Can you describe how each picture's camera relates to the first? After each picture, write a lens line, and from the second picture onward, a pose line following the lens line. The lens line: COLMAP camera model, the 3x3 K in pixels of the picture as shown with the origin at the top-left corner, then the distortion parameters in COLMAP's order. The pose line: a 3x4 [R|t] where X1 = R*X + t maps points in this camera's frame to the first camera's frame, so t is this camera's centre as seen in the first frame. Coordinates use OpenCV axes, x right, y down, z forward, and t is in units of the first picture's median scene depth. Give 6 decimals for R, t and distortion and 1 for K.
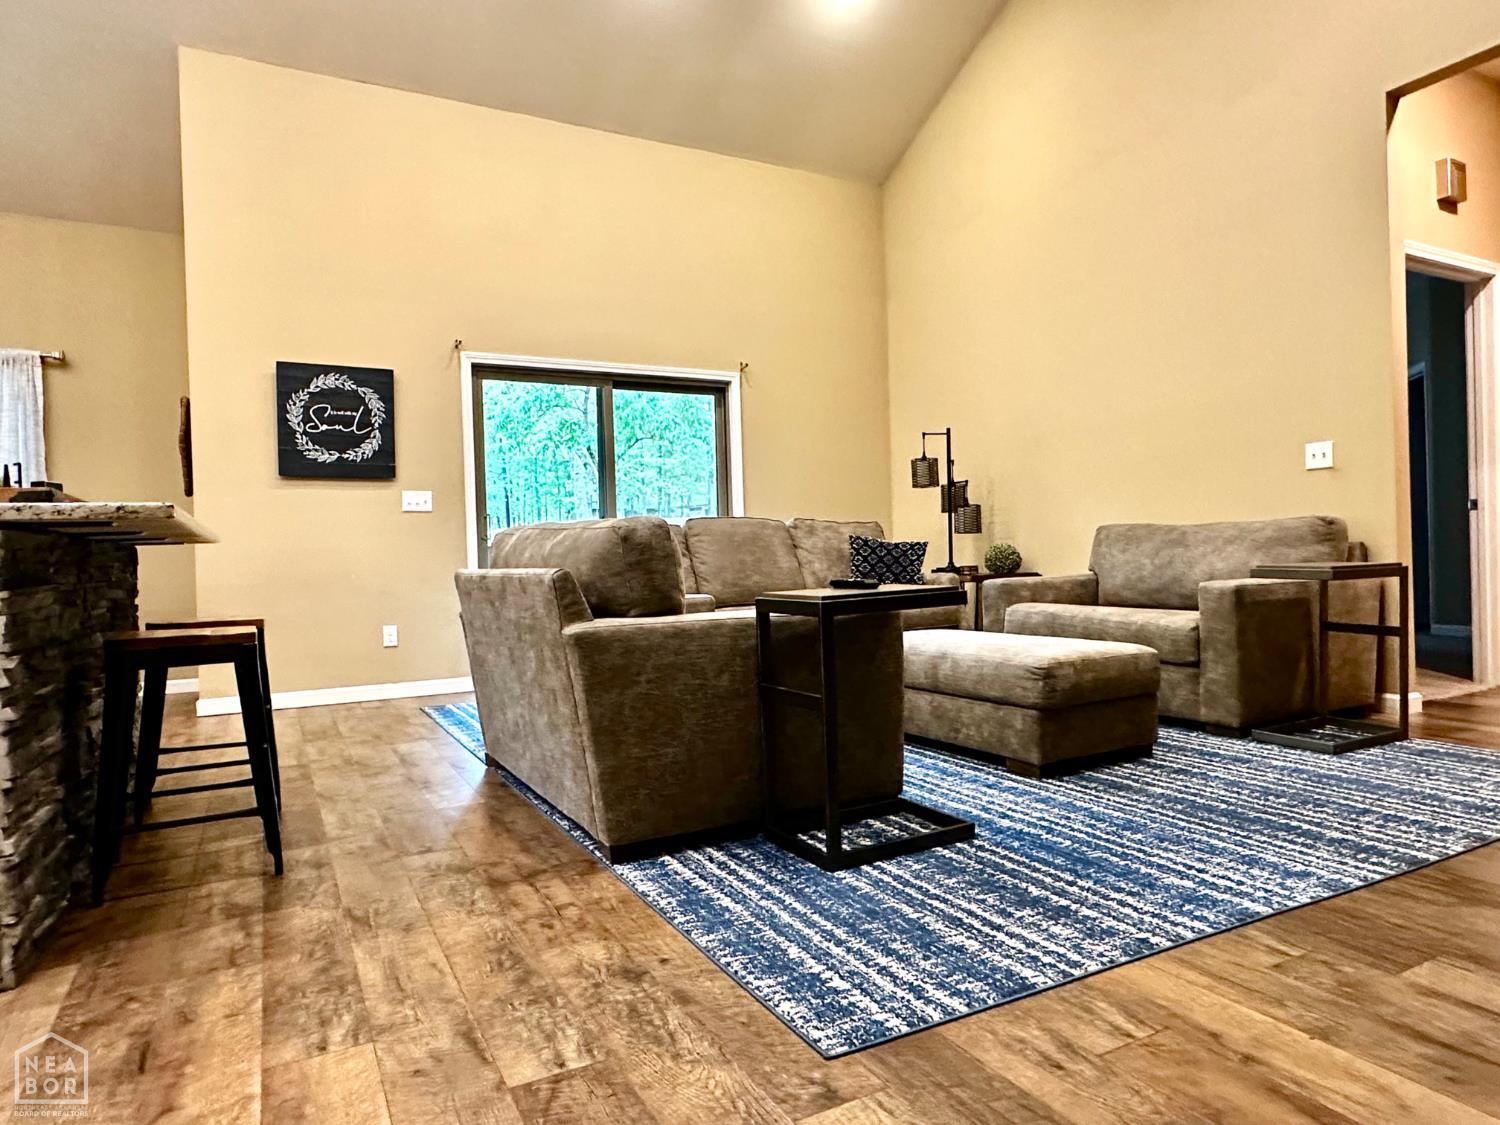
lens RADIAL K [[908.5, 0, 745.7], [0, 908.5, 559.0], [0, 0, 1]] dist [0.001278, -0.002133]
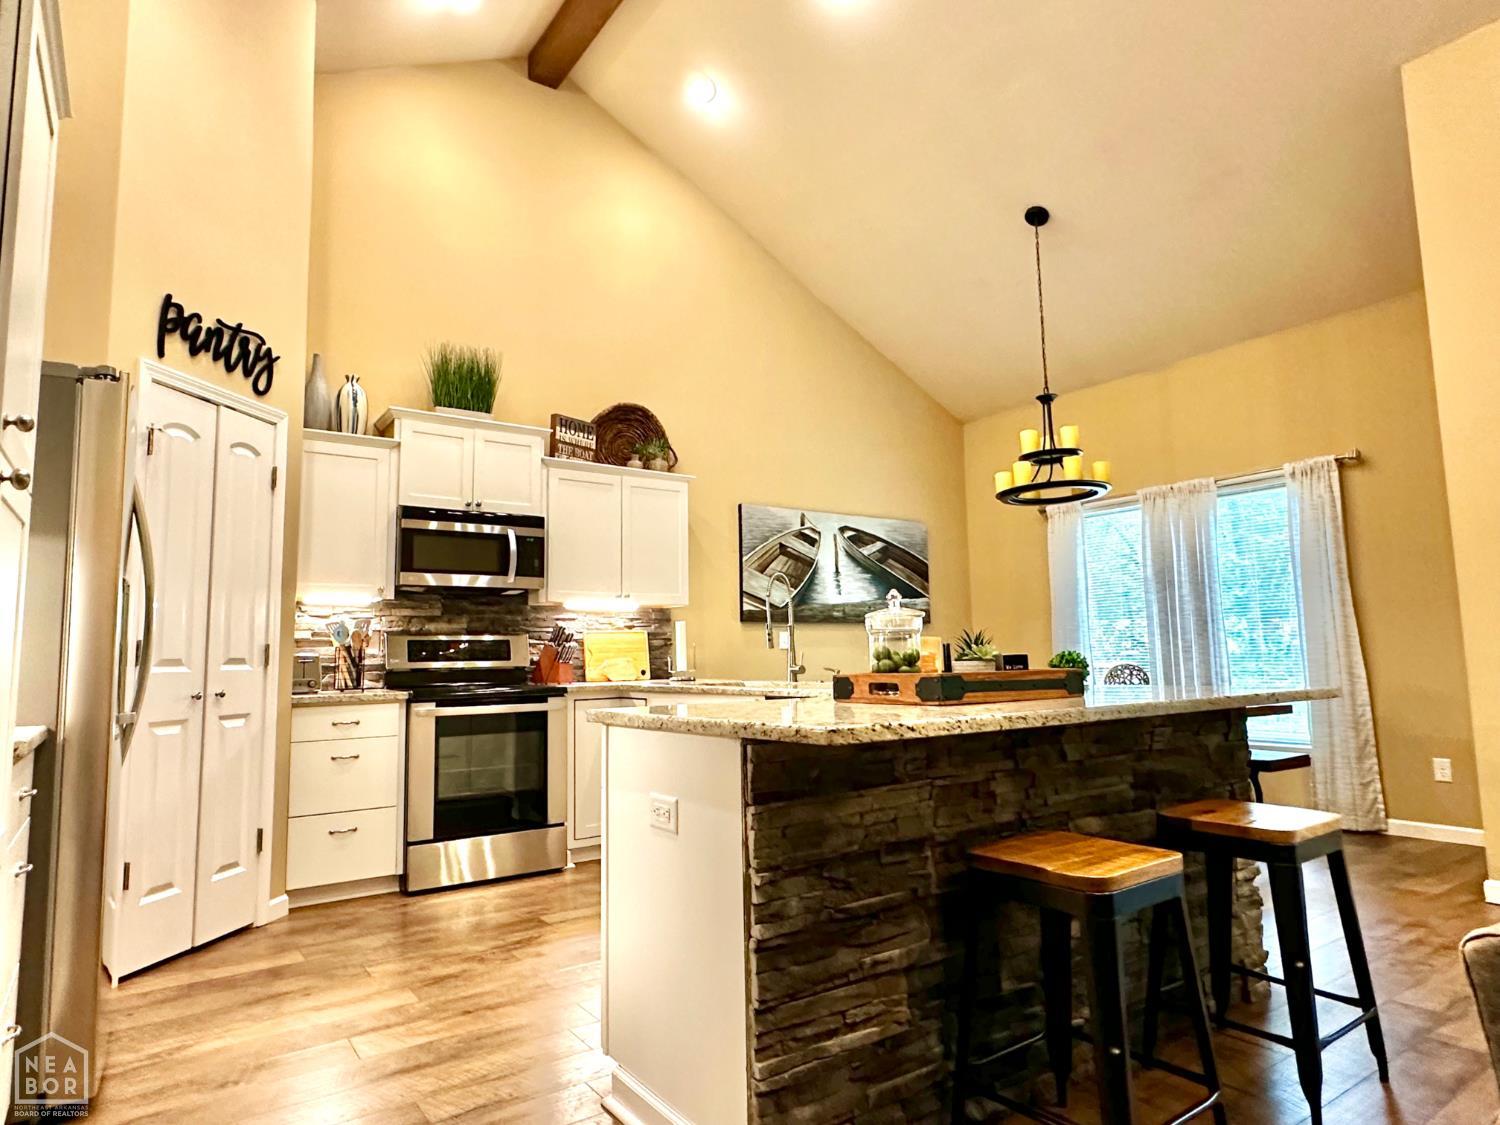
lens RADIAL K [[877.2, 0, 740.0], [0, 877.2, 563.2], [0, 0, 1]] dist [-0.003866, 0.001733]
pose [[0.115667, -0.082322, -0.989871, 0.115843], [0.013605, 0.996598, -0.081291, -0.103604], [0.993195, -0.004064, 0.116393, 0.581585]]
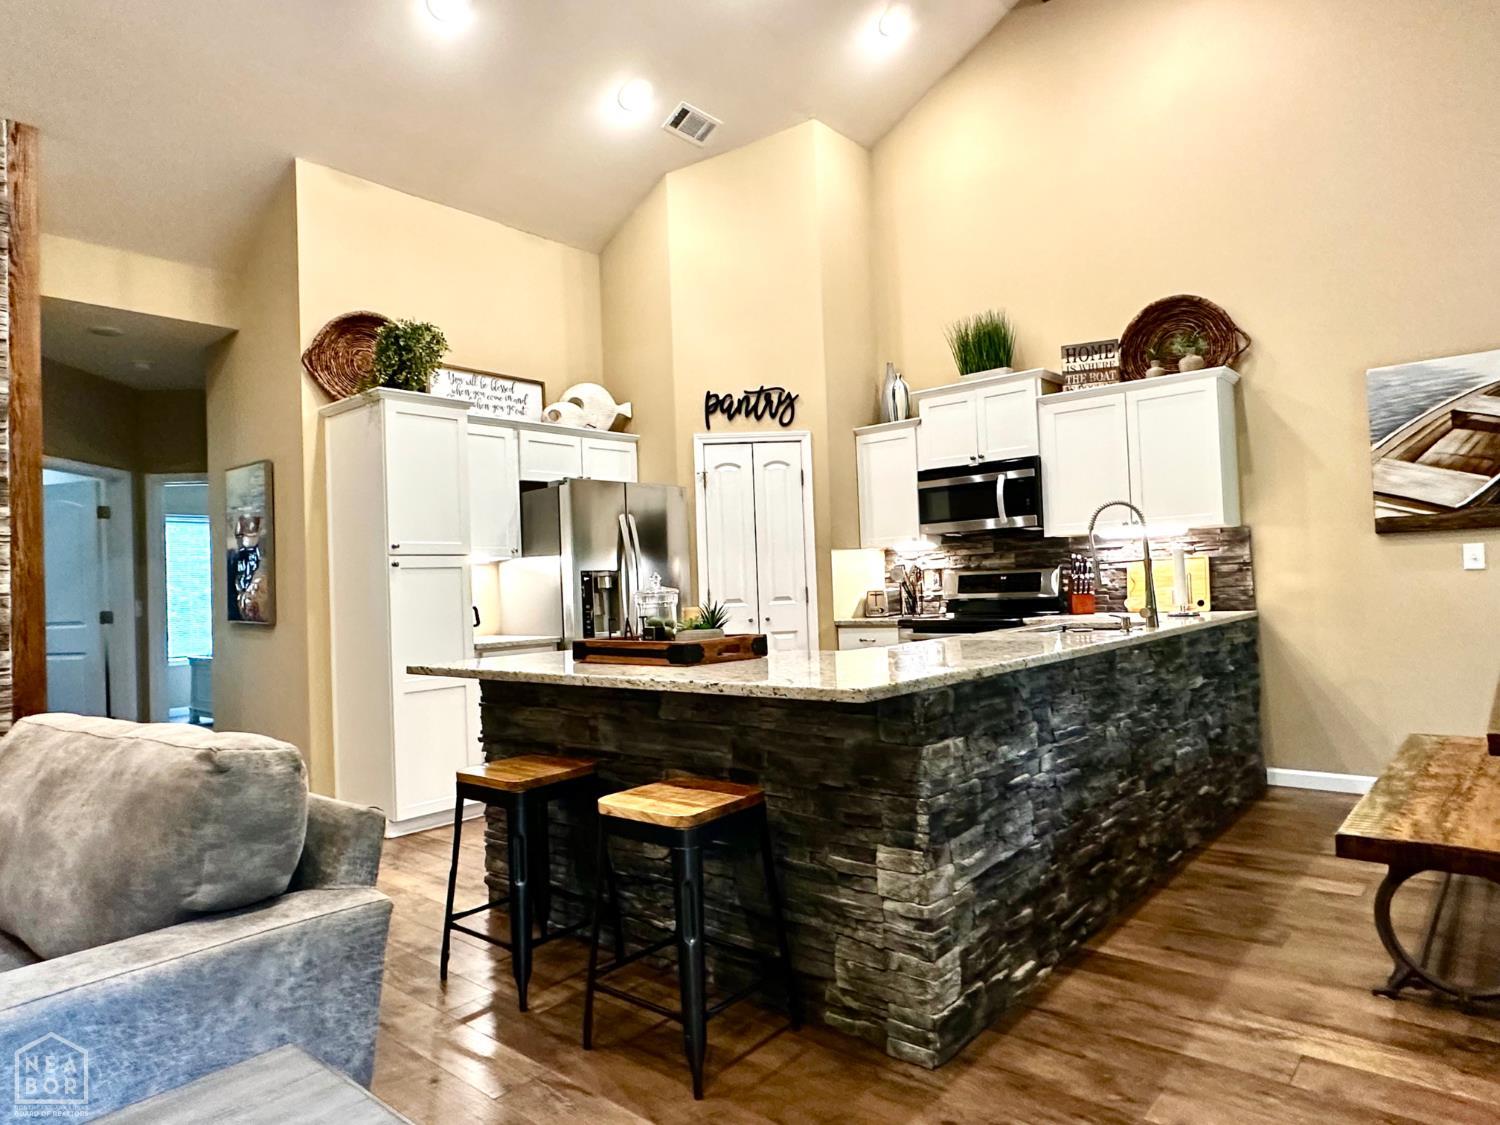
lens RADIAL K [[908.5, 0, 743.5], [0, 908.5, 560.6], [0, 0, 1]] dist [0.001278, -0.002133]
pose [[-0.932356, 0.054829, -0.357361, -0.437498], [0.064809, 0.997769, -0.016002, -0.137762], [0.355686, -0.038080, -0.933829, 2.048759]]
